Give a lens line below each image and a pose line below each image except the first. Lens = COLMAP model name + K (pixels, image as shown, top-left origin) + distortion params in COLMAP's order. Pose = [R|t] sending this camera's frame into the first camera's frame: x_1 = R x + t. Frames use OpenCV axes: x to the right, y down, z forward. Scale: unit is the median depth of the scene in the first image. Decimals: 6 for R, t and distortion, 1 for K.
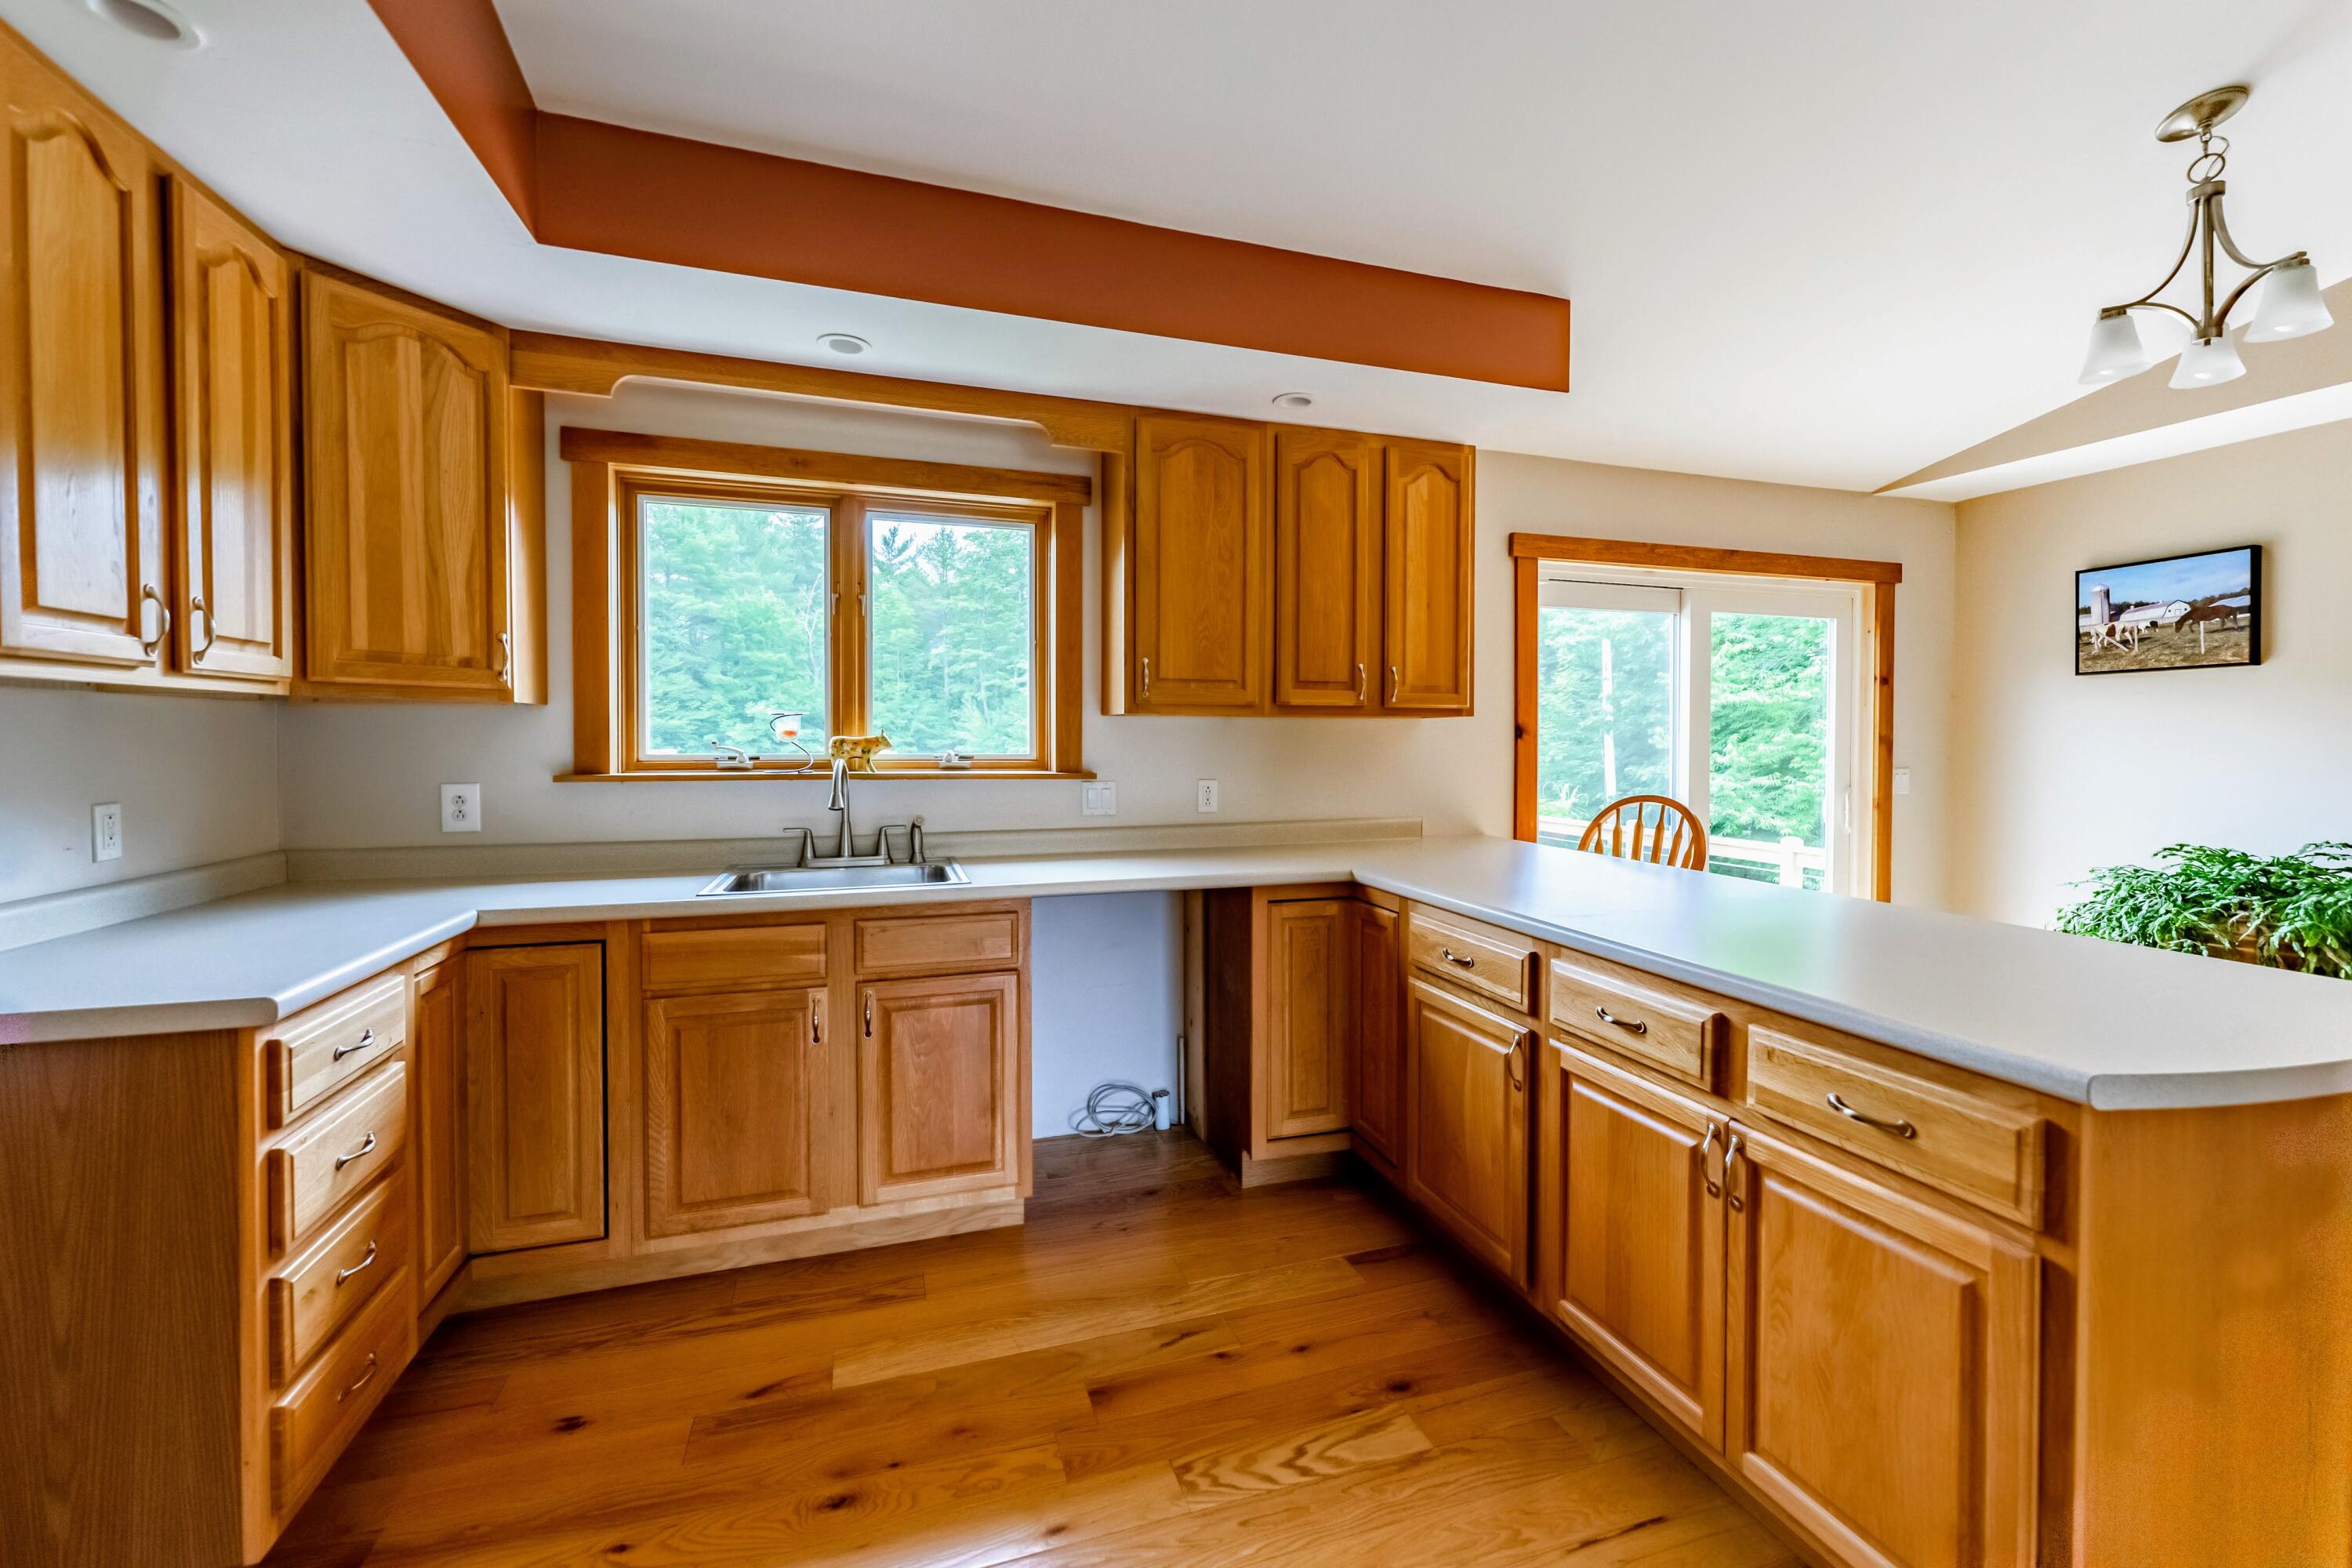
lens RADIAL K [[951.6, 0, 1187.4], [0, 951.6, 750.6], [0, 0, 1]] dist [0.000068, 0.000081]
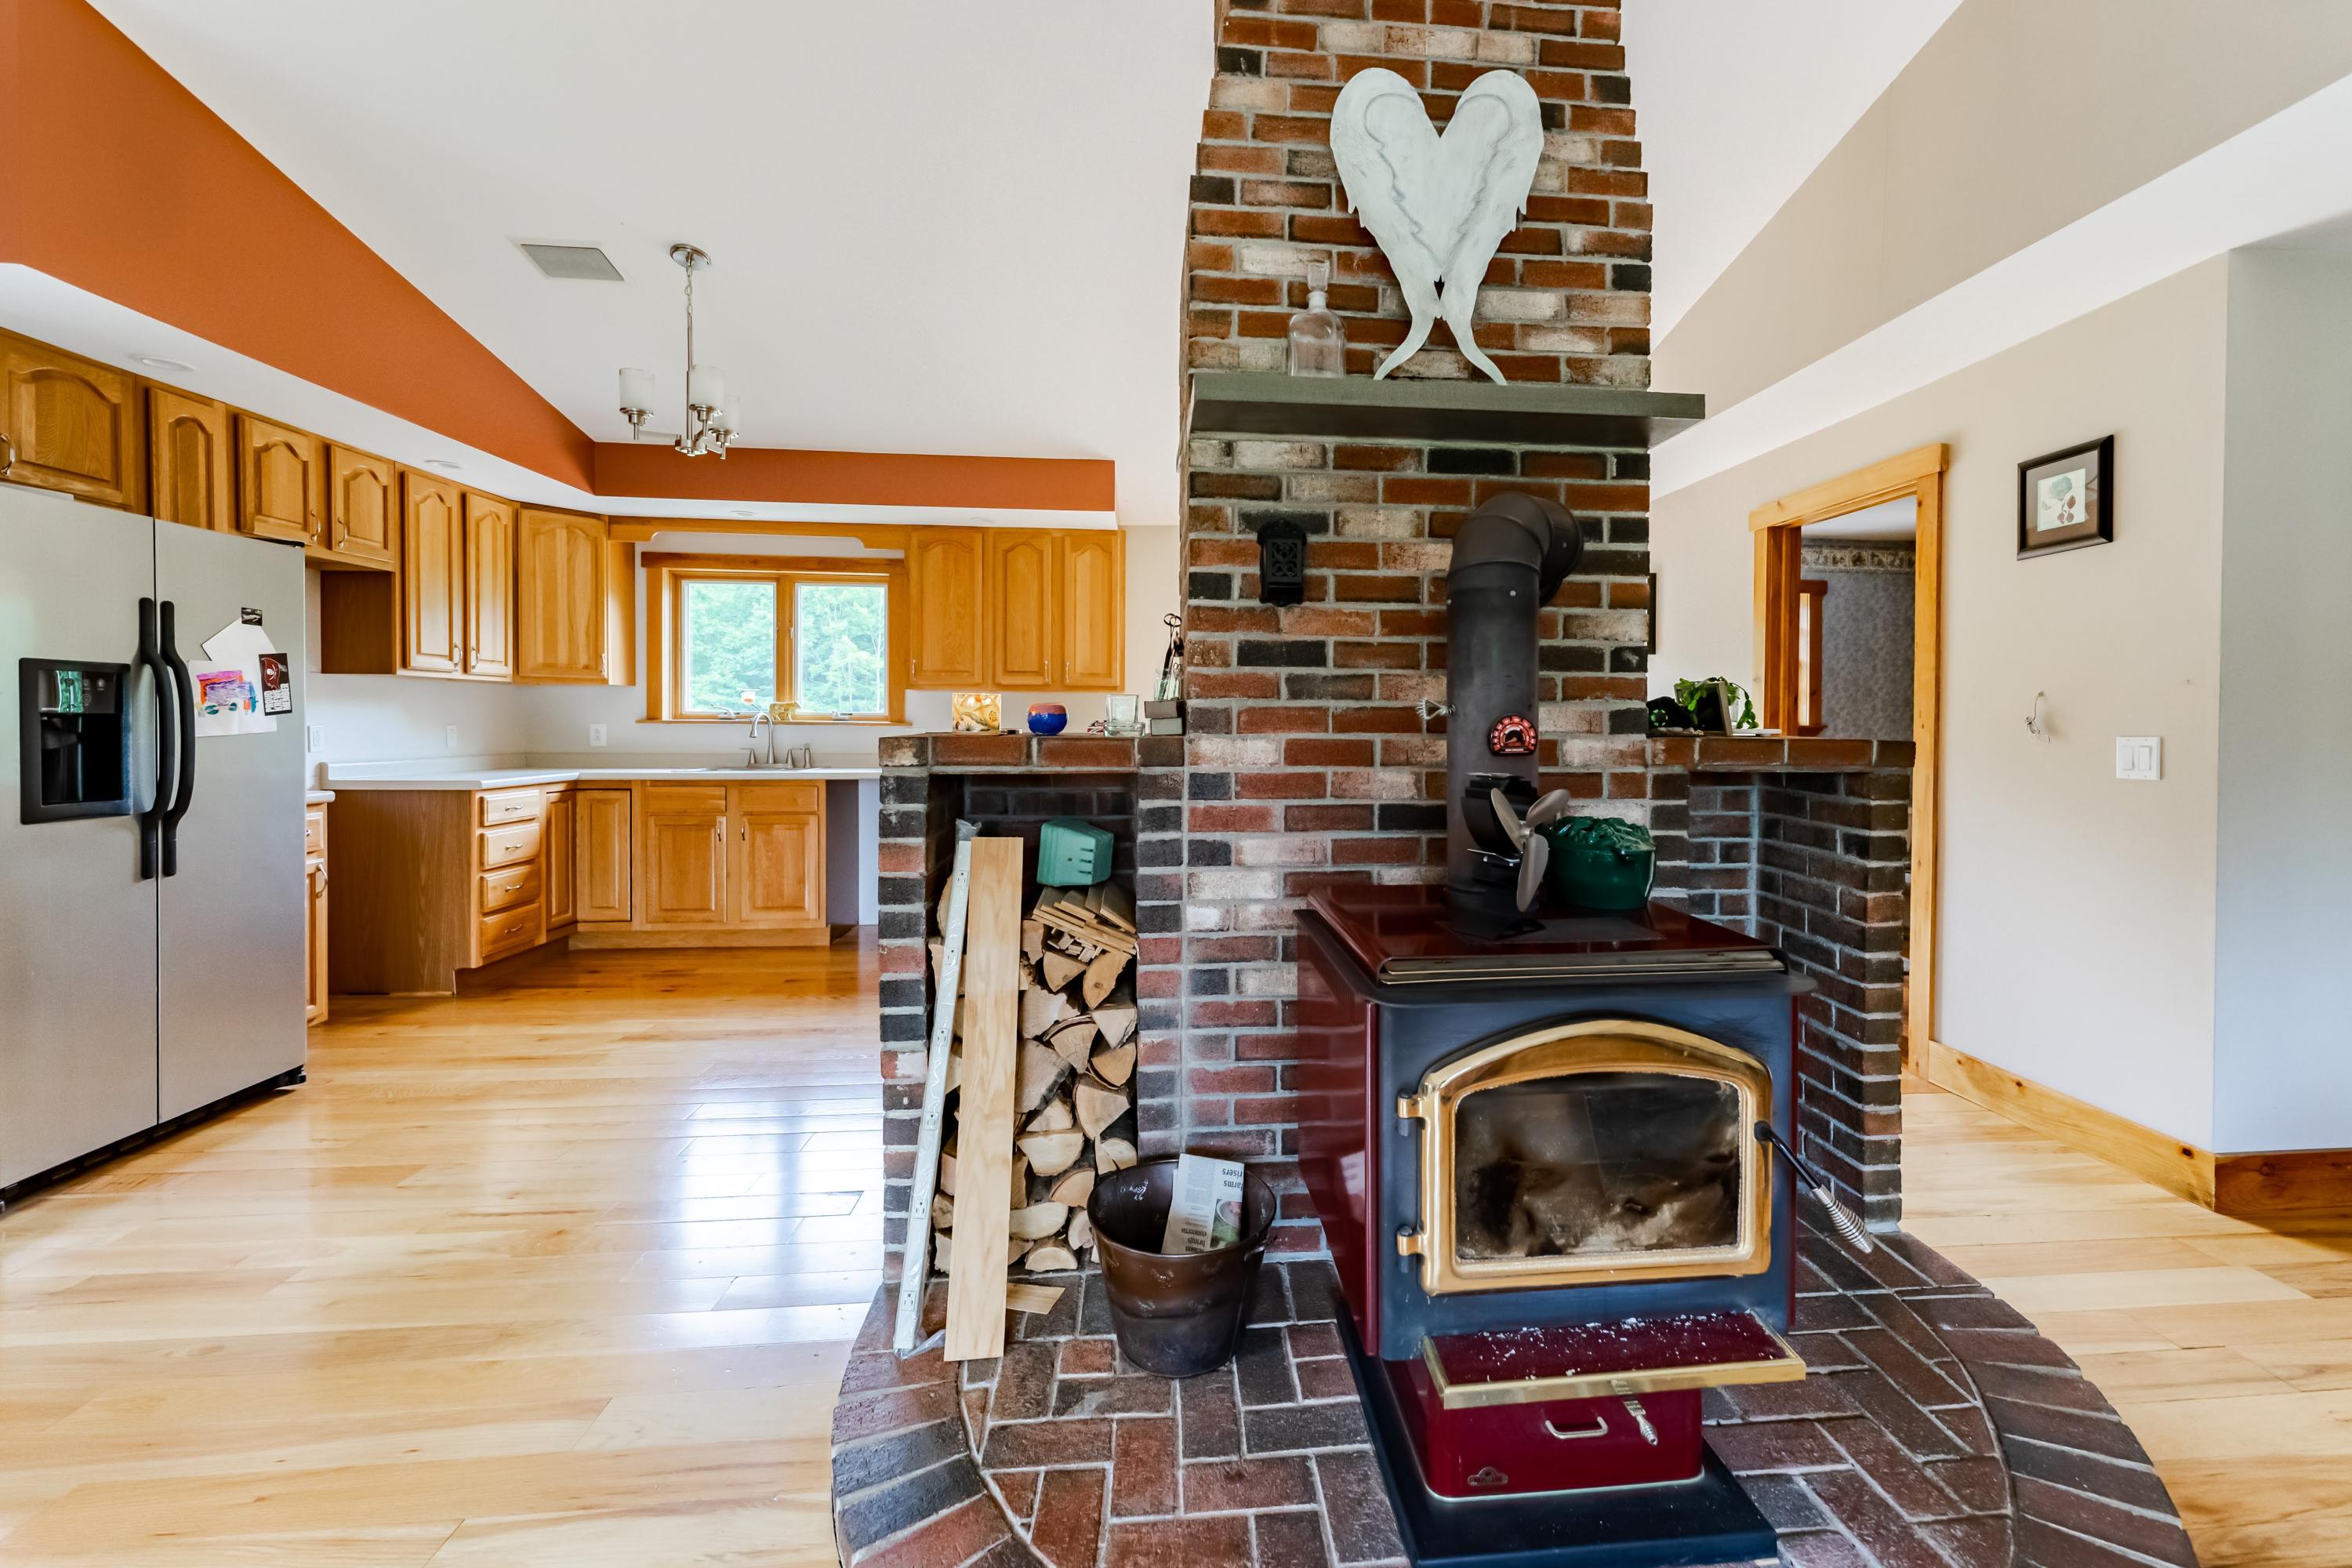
lens RADIAL K [[951.6, 0, 1228.7], [0, 951.6, 728.0], [0, 0, 1]] dist [0.000068, 0.000081]
pose [[0.975805, 0.005416, -0.218575, 1.194966], [-0.006543, 0.999969, -0.004431, 0.051047], [0.218545, 0.005754, 0.975810, -0.848310]]
